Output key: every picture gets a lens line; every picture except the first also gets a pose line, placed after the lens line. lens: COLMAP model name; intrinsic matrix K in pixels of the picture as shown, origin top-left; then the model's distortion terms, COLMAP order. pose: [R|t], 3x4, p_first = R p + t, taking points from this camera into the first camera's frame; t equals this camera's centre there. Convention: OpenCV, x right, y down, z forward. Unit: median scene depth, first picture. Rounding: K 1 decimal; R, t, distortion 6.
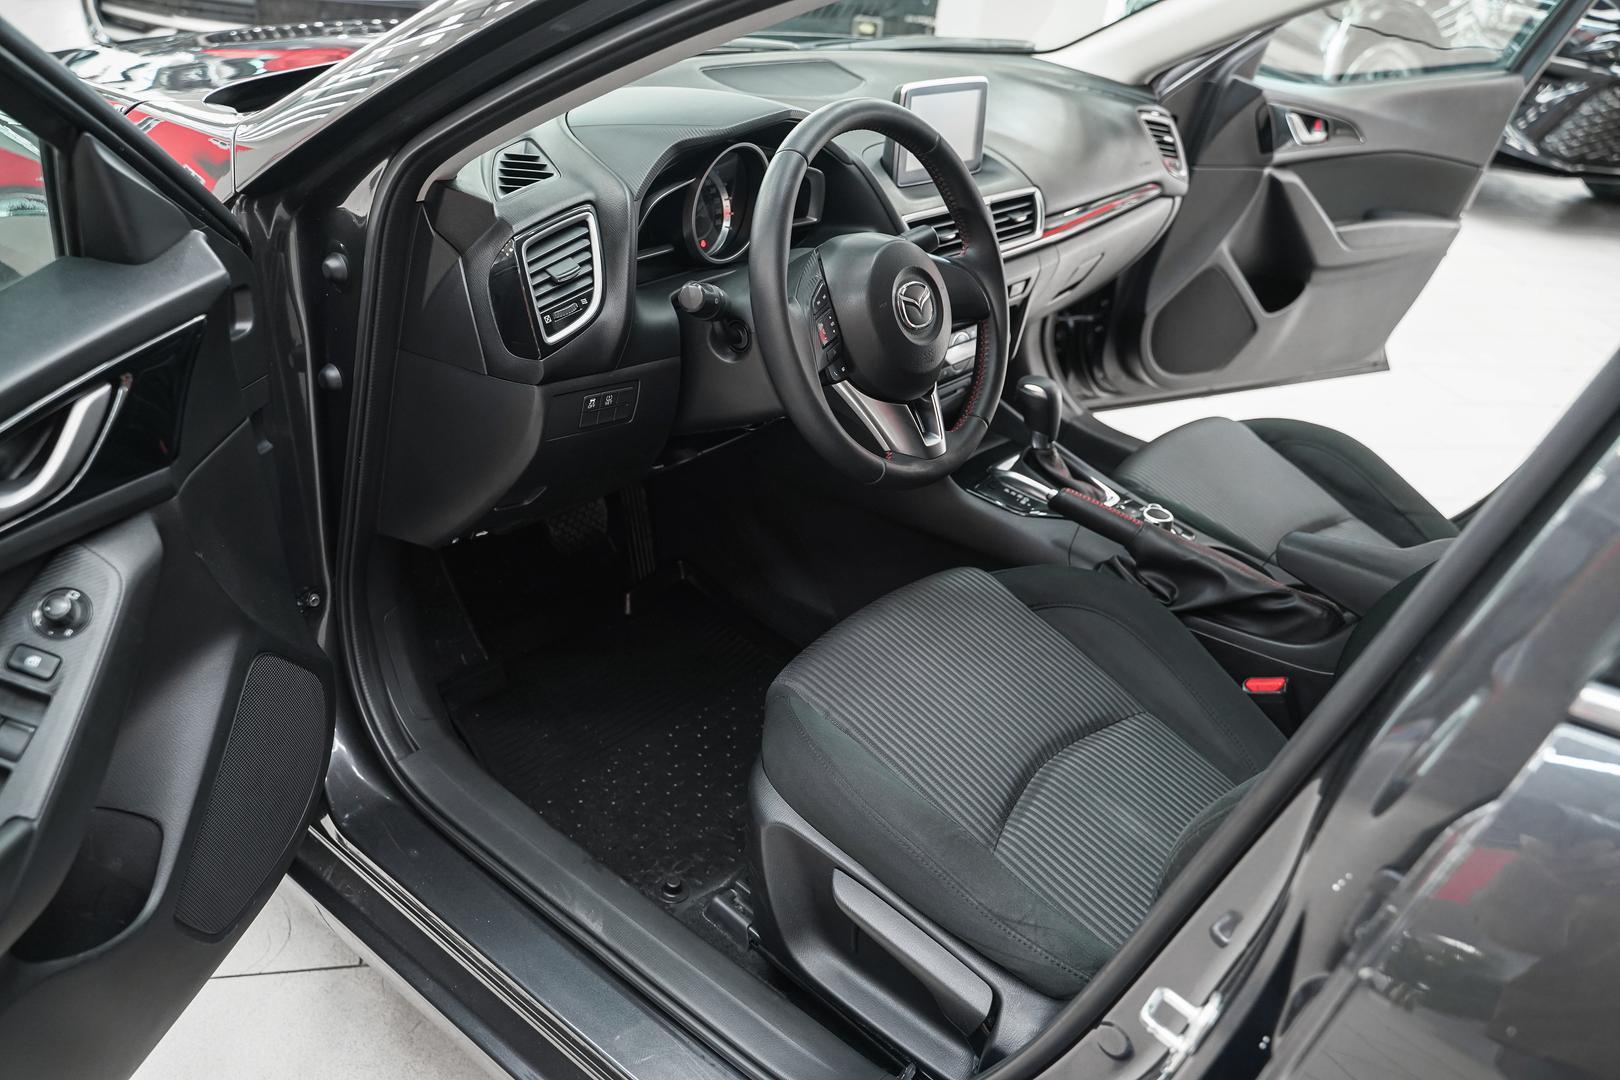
lens RADIAL K [[1313.0, 0, 805.8], [0, 1313.0, 548.6], [0, 0, 1]] dist [-0.025949, 0.014482]
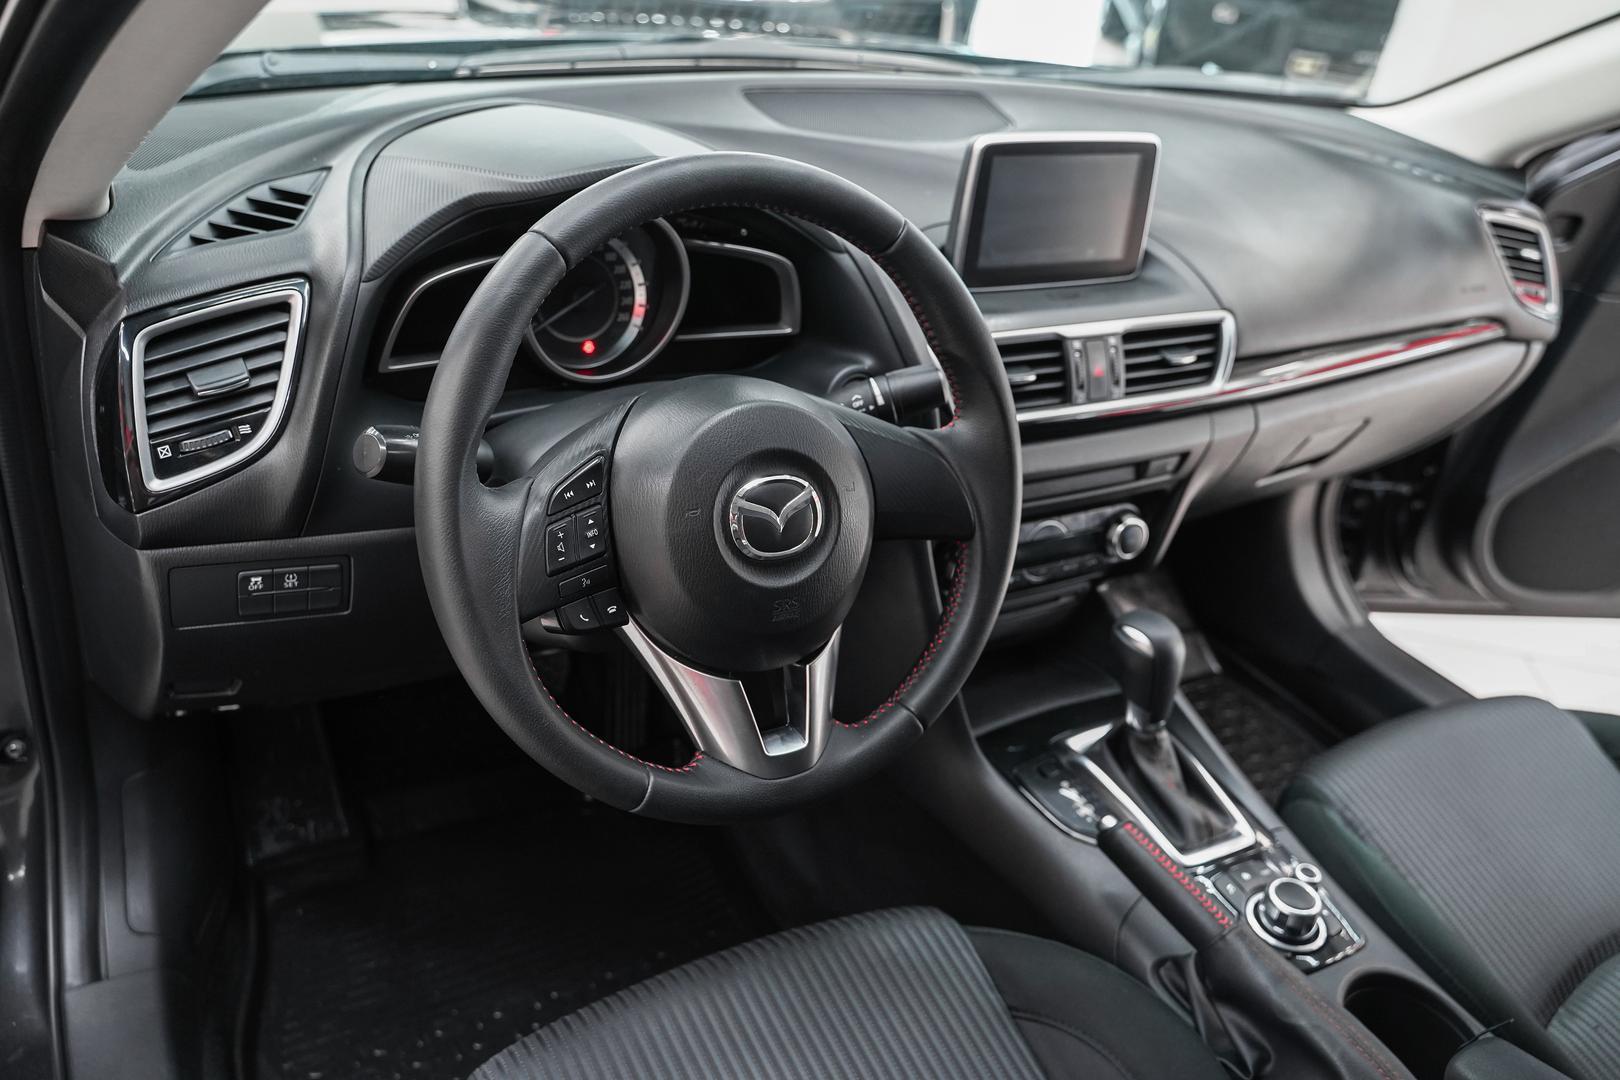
lens RADIAL K [[1313.0, 0, 809.9], [0, 1313.0, 522.3], [0, 0, 1]] dist [-0.025949, 0.014482]
pose [[0.931370, 0.178489, -0.317320, 0.184573], [-0.188852, 0.982004, -0.001936, -0.122617], [0.311264, 0.061729, 0.948317, 0.307804]]
